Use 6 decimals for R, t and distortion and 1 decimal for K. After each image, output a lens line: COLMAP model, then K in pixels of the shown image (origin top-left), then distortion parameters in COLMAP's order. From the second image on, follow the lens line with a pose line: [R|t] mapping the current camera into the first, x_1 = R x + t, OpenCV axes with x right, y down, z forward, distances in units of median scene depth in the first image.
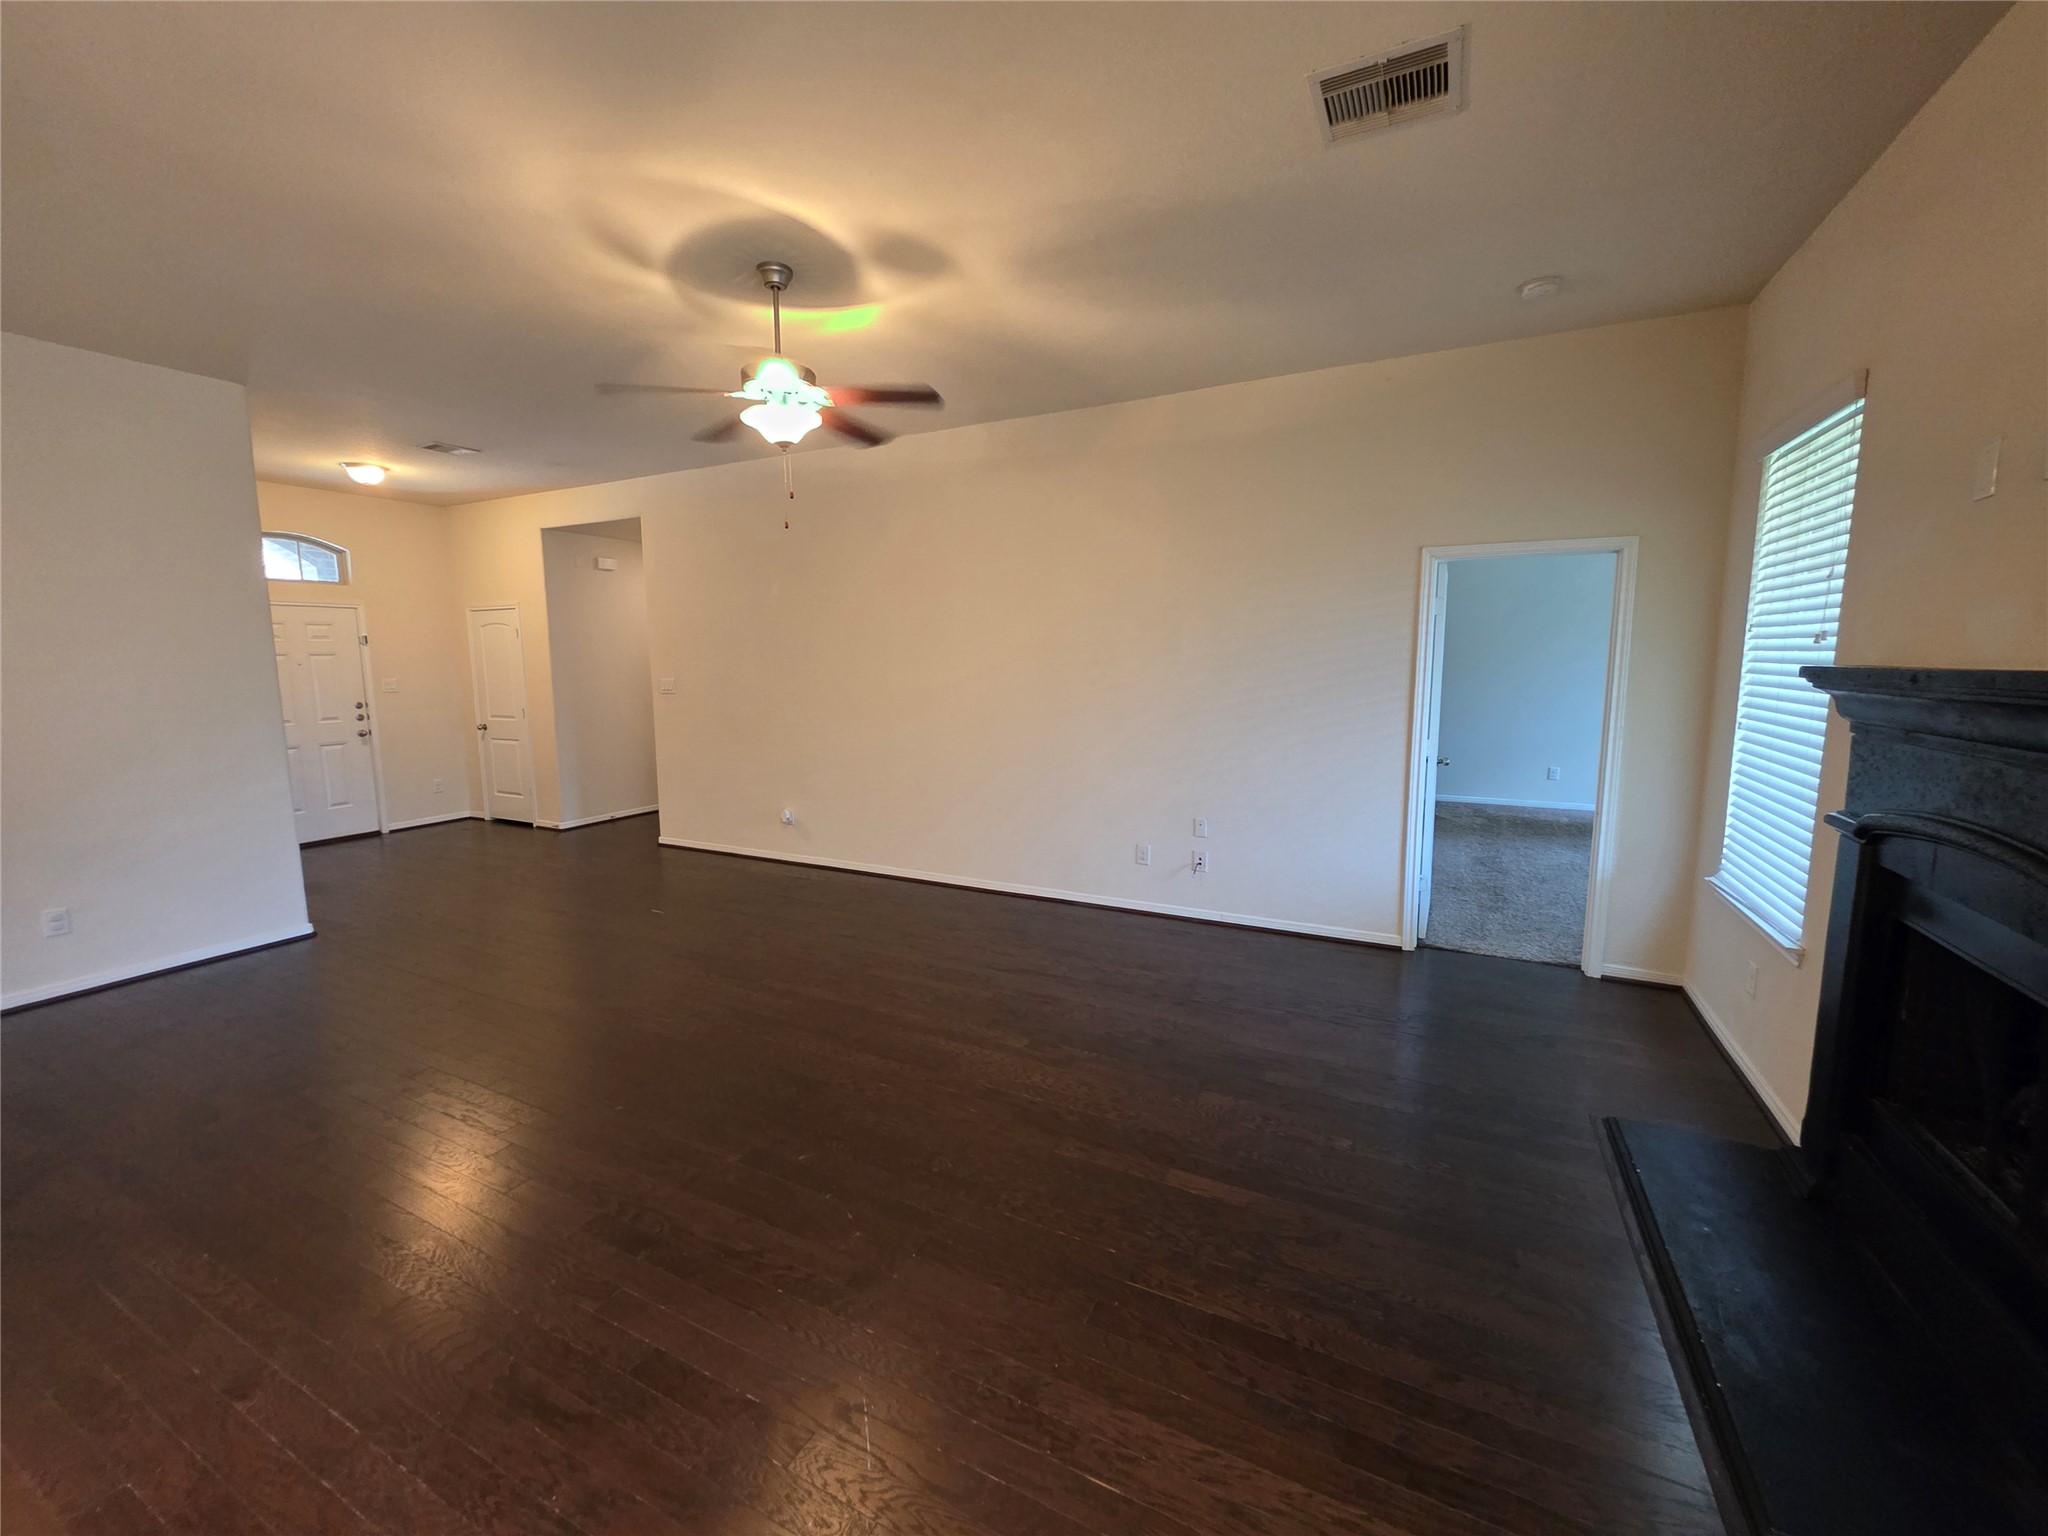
lens RADIAL K [[832.0, 0, 1024.0], [0, 832.0, 768.0], [0, 0, 1]] dist [-0.000010, -0.000097]
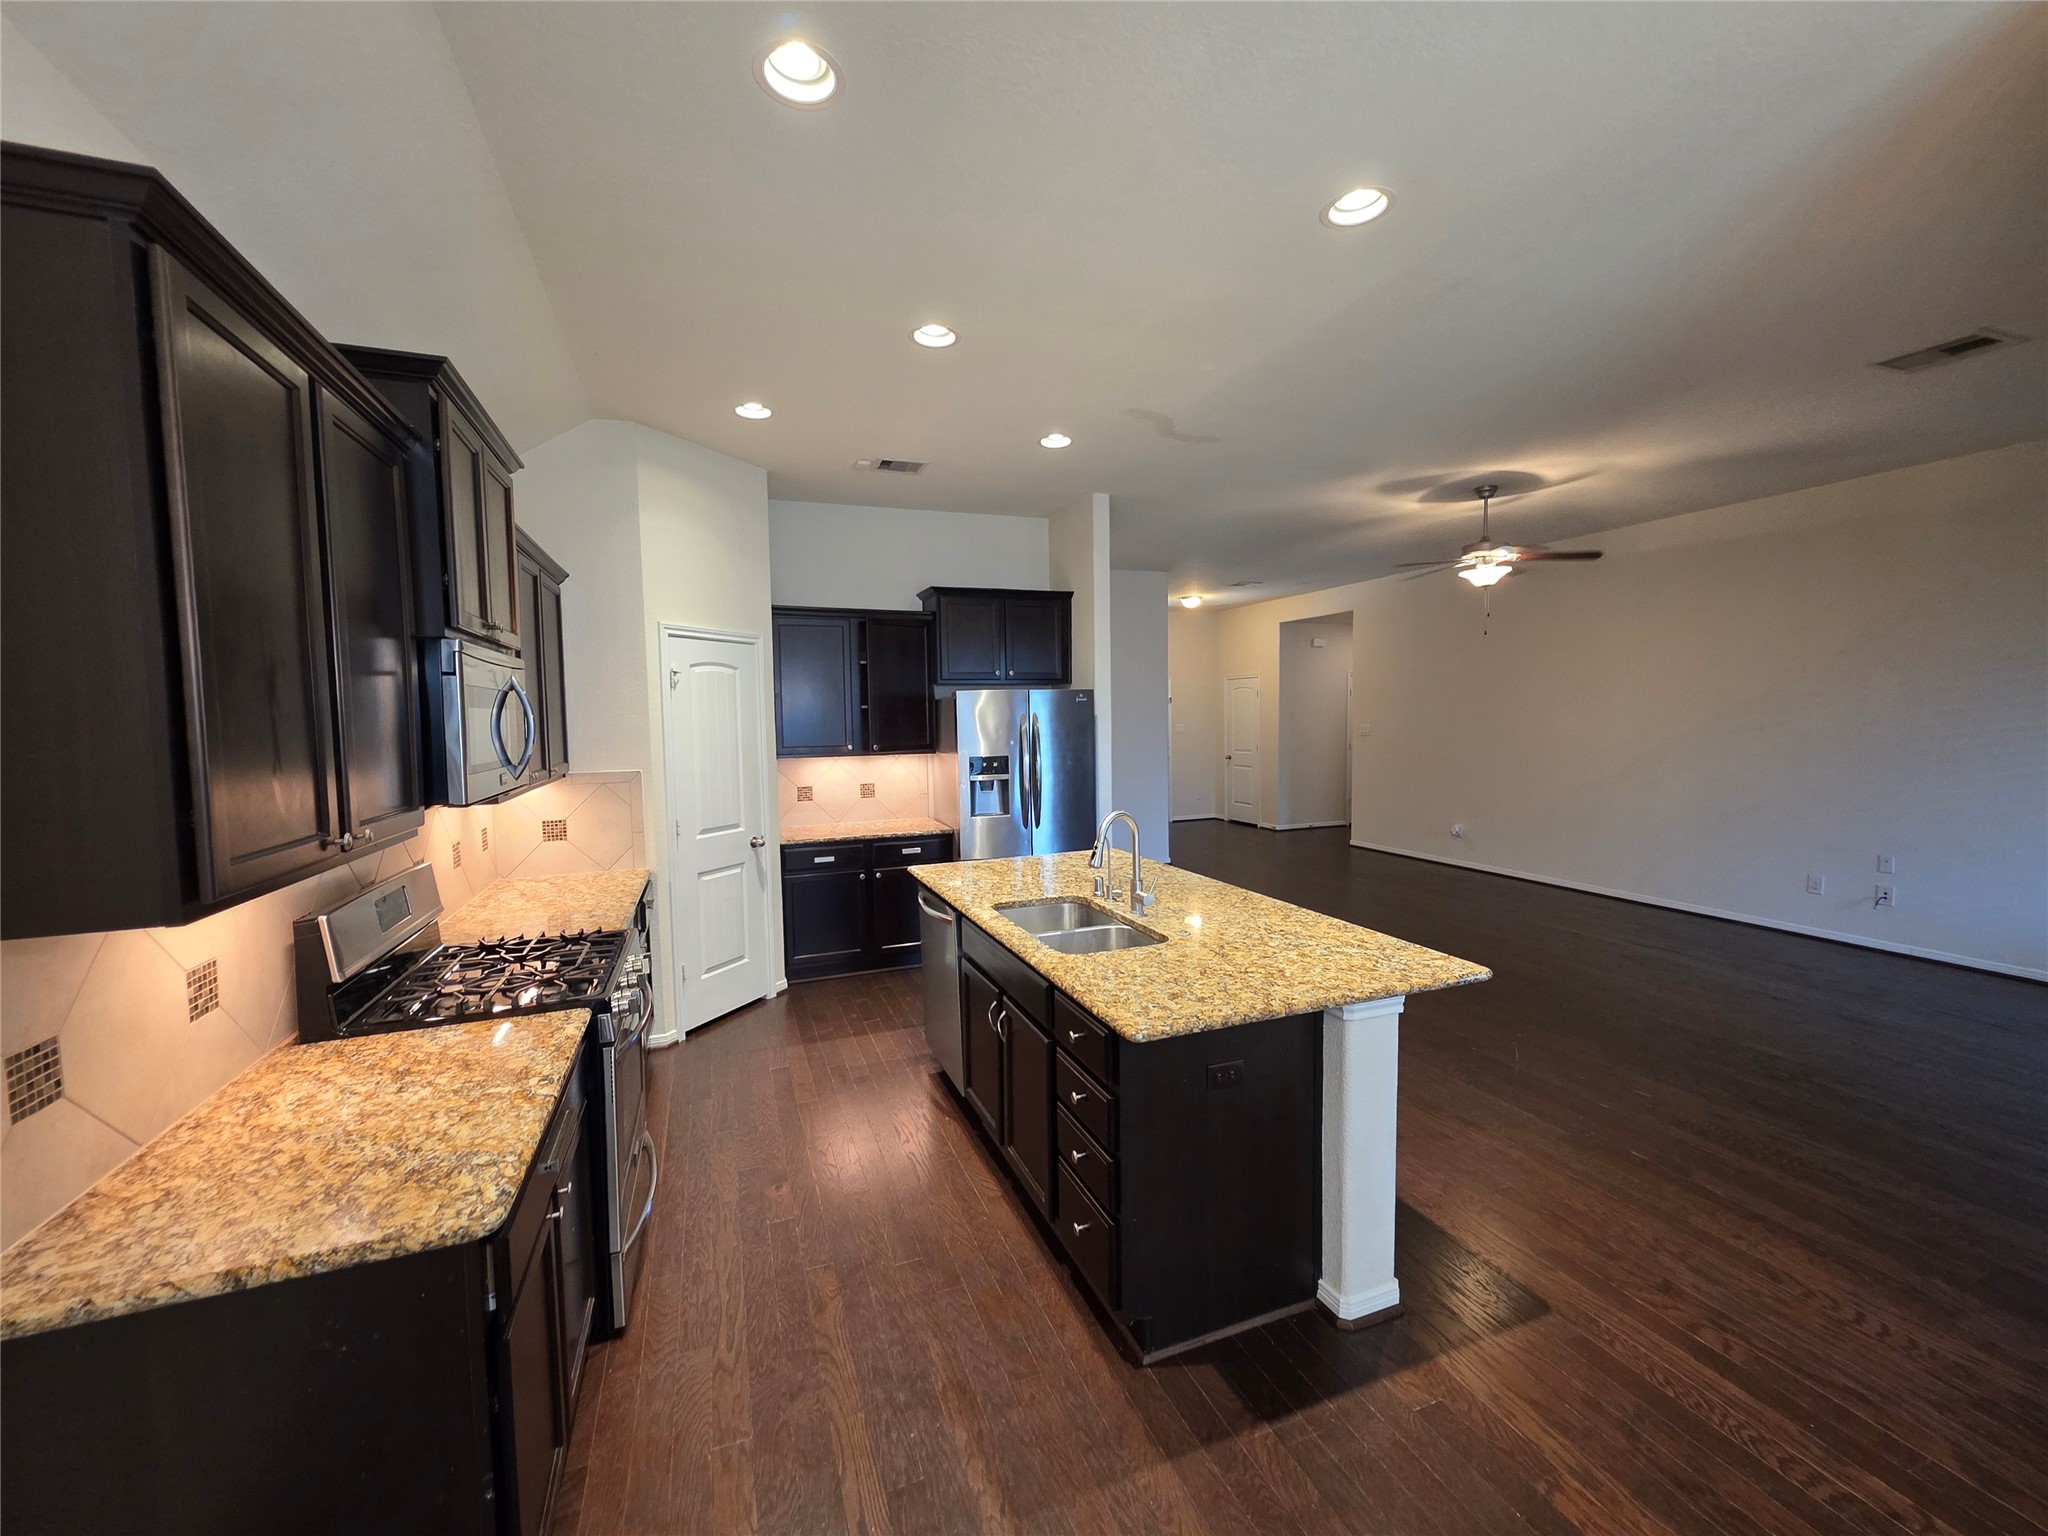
lens RADIAL K [[812.8, 0, 1017.5], [0, 812.8, 762.0], [0, 0, 1]] dist [0.002557, 0.000171]
pose [[0.732491, 0.035058, -0.679873, 0.062193], [-0.076897, 0.996543, -0.031461, 0.036777], [0.676420, 0.075325, 0.732654, -0.340700]]
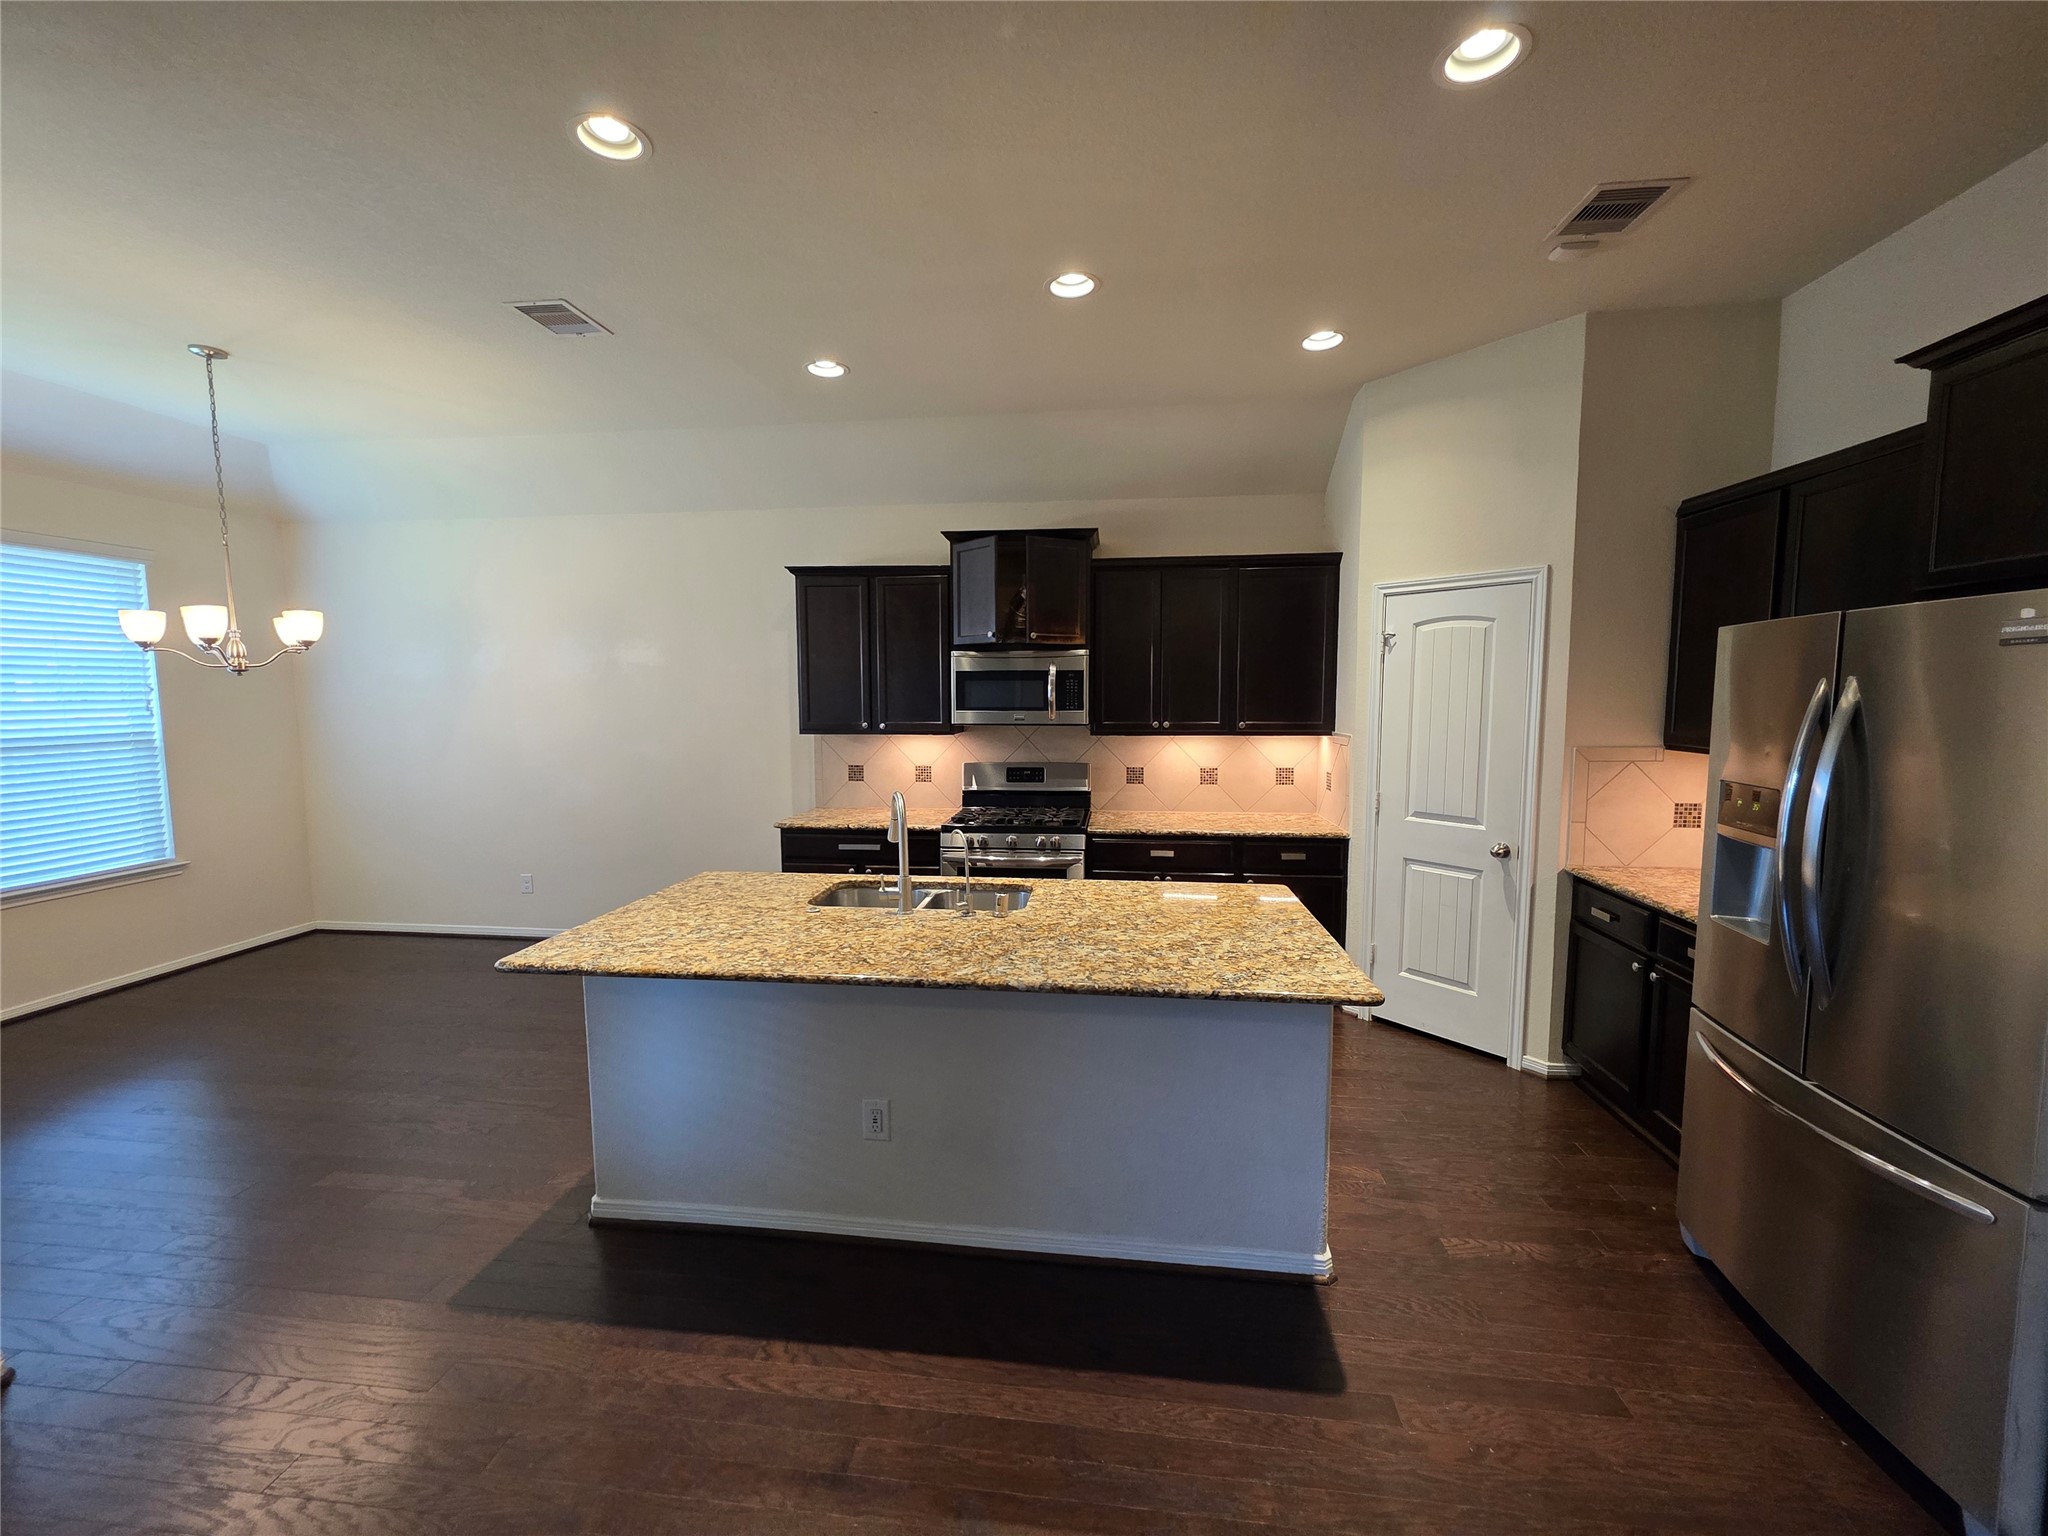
lens RADIAL K [[812.8, 0, 1017.5], [0, 812.8, 762.0], [0, 0, 1]] dist [0.002557, 0.000171]
pose [[-0.939412, 0.040756, -0.340360, -0.440567], [-0.034607, 0.976558, 0.212455, -0.239503], [0.341040, 0.211361, -0.915979, 1.833219]]
